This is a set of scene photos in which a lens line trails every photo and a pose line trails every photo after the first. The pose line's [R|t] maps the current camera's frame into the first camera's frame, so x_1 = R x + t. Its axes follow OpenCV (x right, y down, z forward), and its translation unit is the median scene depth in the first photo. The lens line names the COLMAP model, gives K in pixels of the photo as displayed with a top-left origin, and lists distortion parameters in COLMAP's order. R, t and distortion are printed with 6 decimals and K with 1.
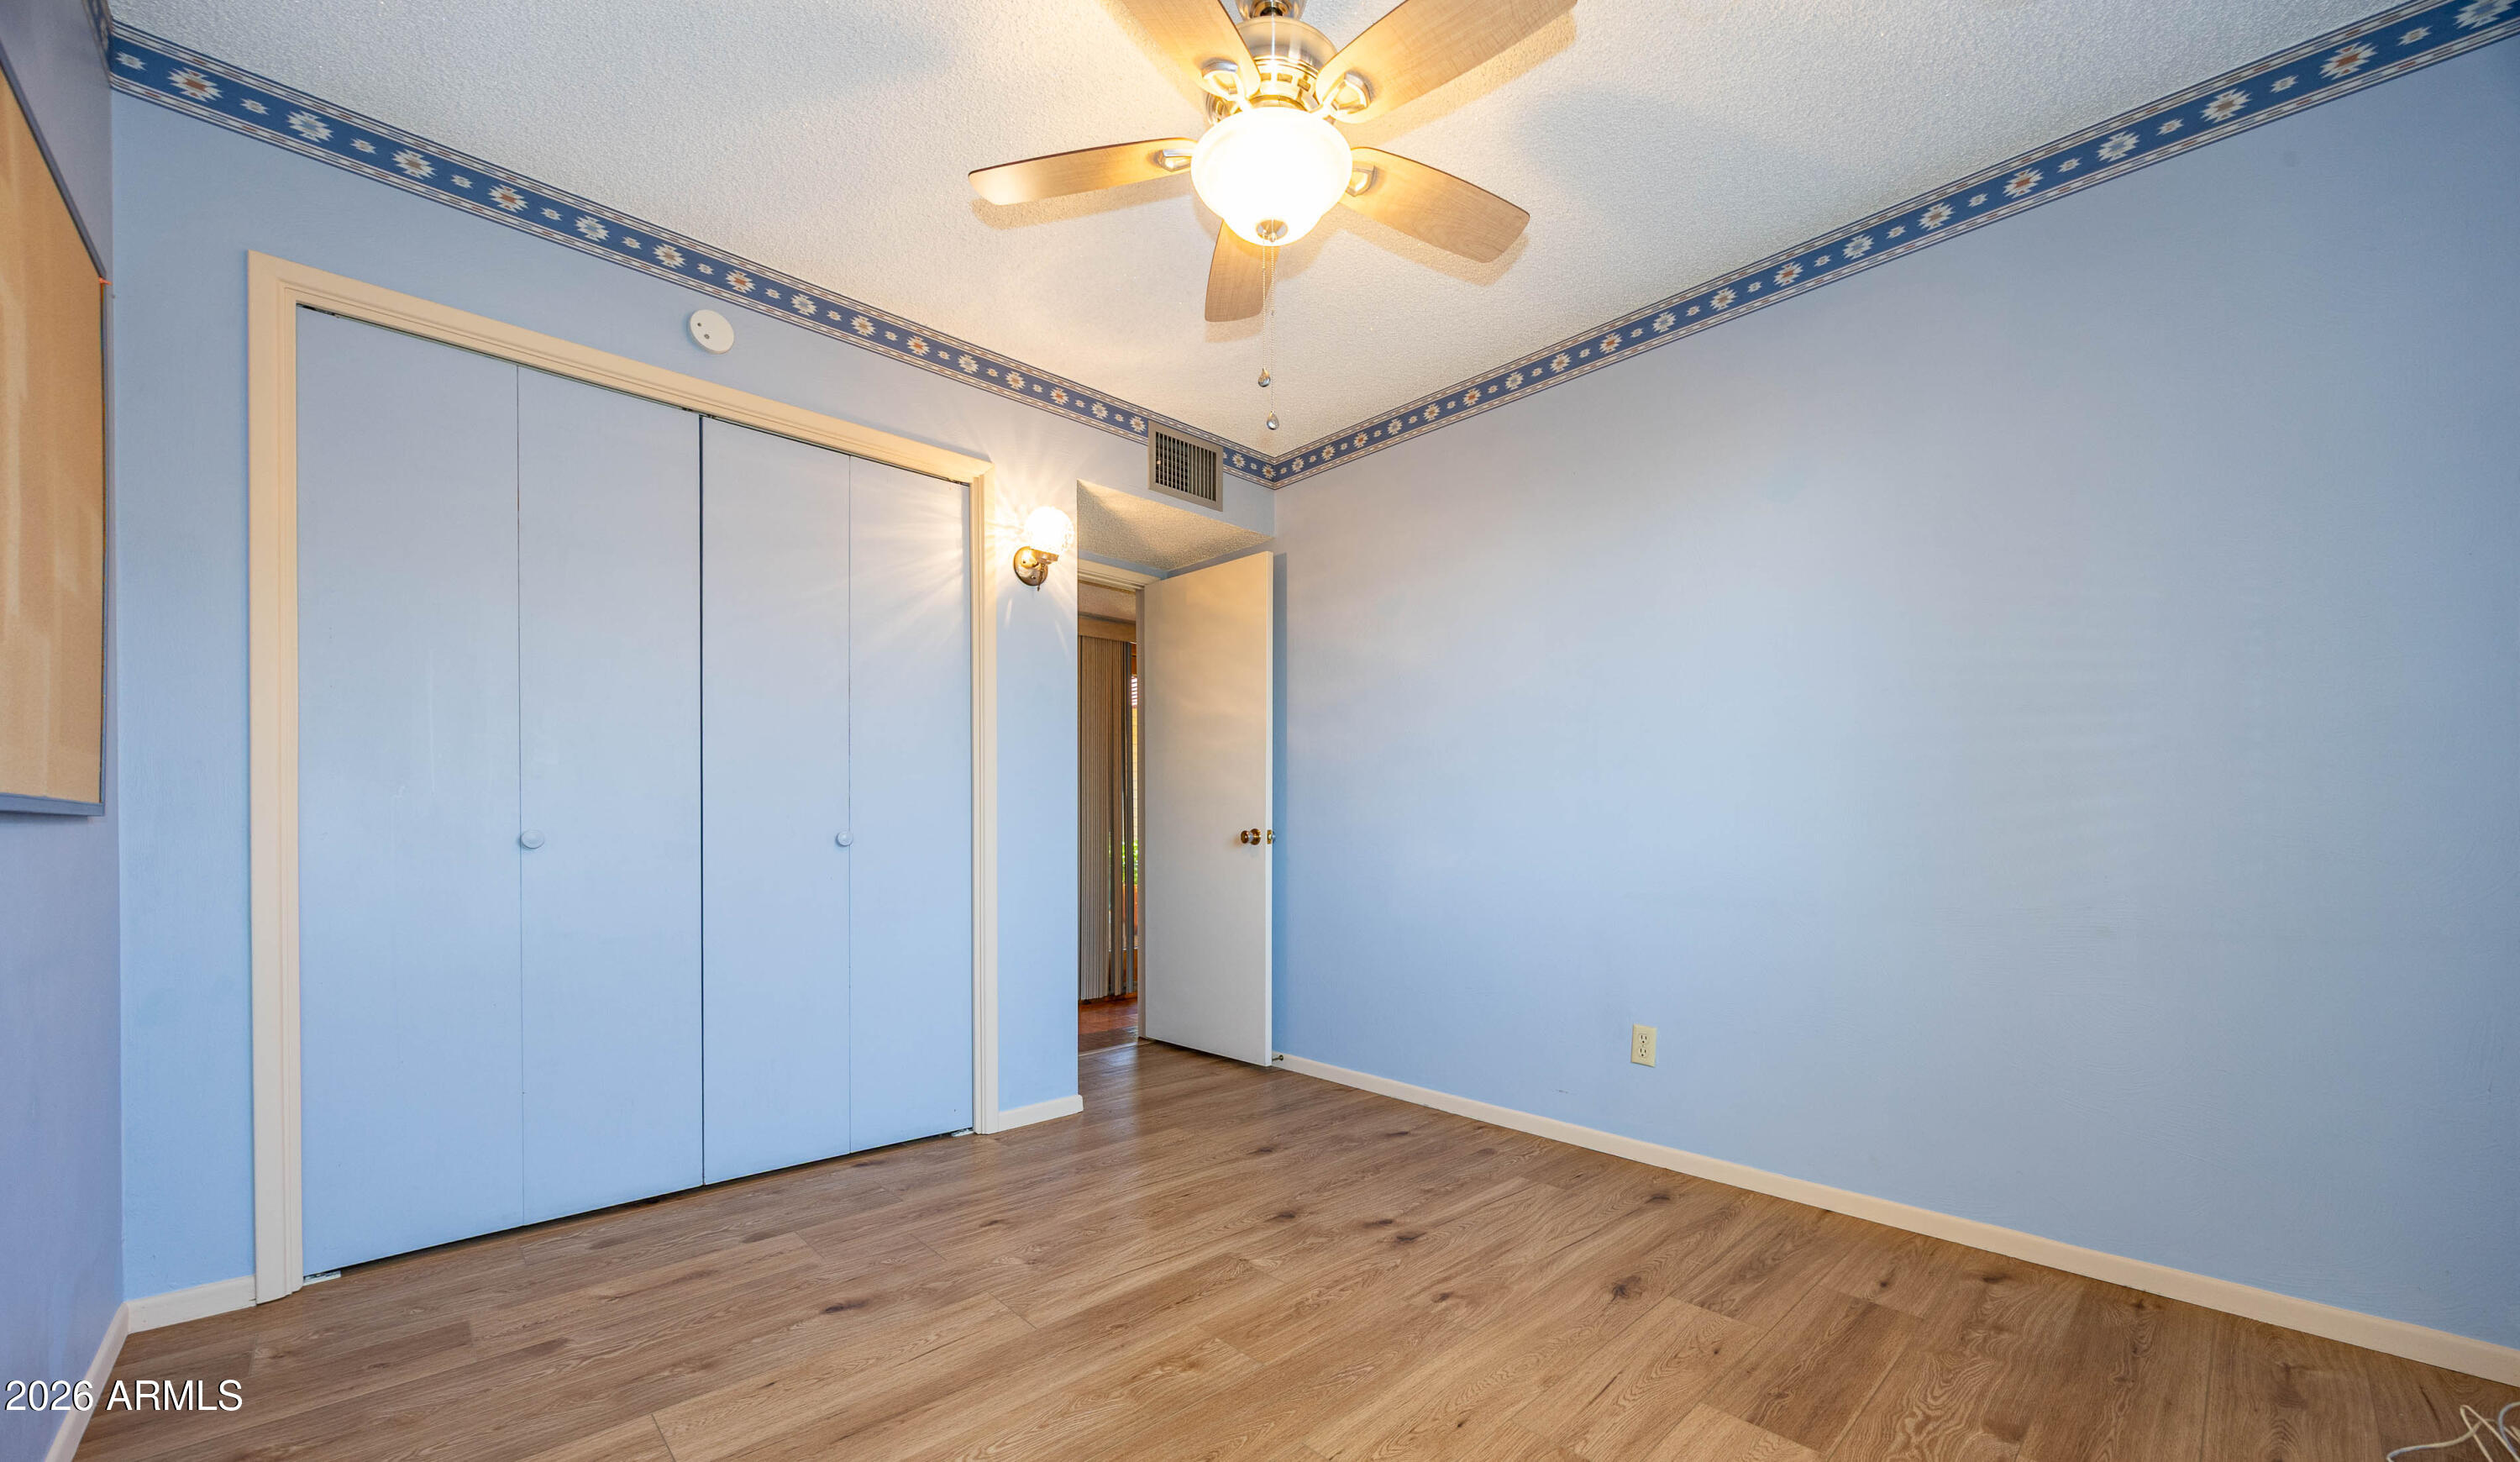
lens RADIAL K [[953.5, 0, 1260.9], [0, 953.5, 841.8], [0, 0, 1]] dist [-0.004610, -0.000131]
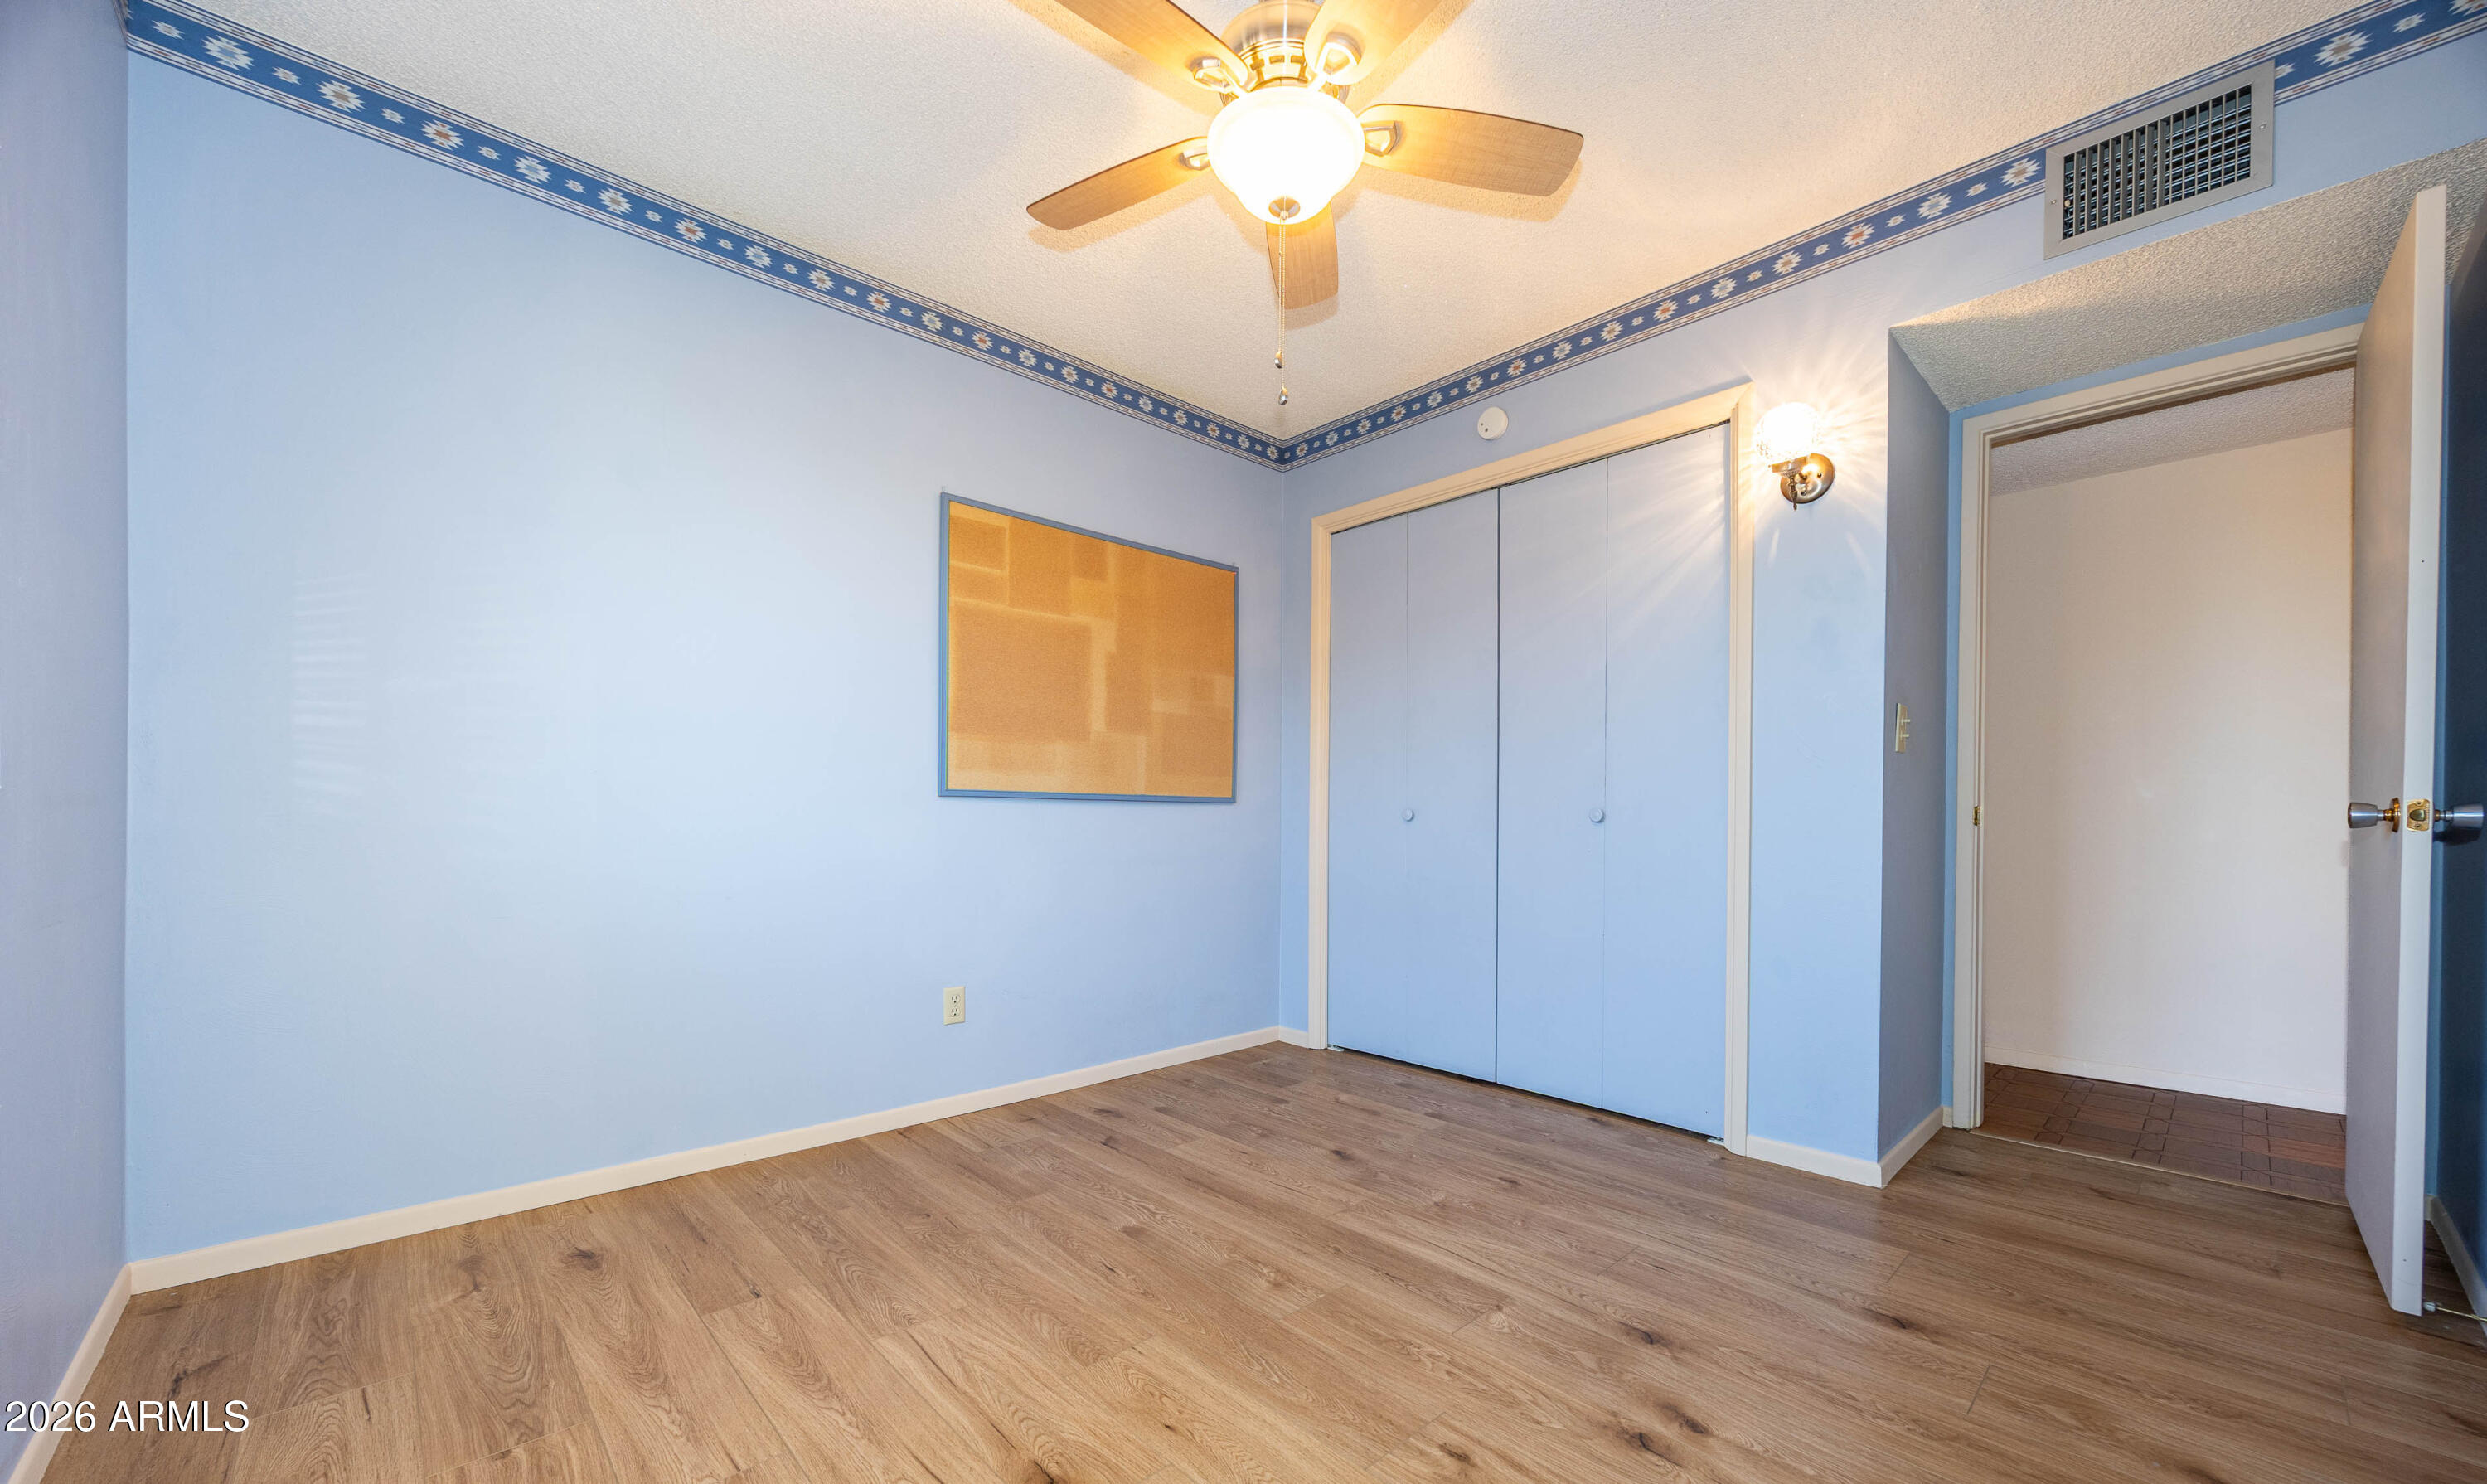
lens RADIAL K [[952.3, 0, 1246.0], [0, 952.3, 826.5], [0, 0, 1]] dist [-0.002748, -0.000122]
pose [[-0.012256, 0.007466, -0.999897, 0.768187], [-0.015375, 0.999853, 0.007654, 0.008889], [0.999807, 0.015467, -0.012140, 0.726320]]
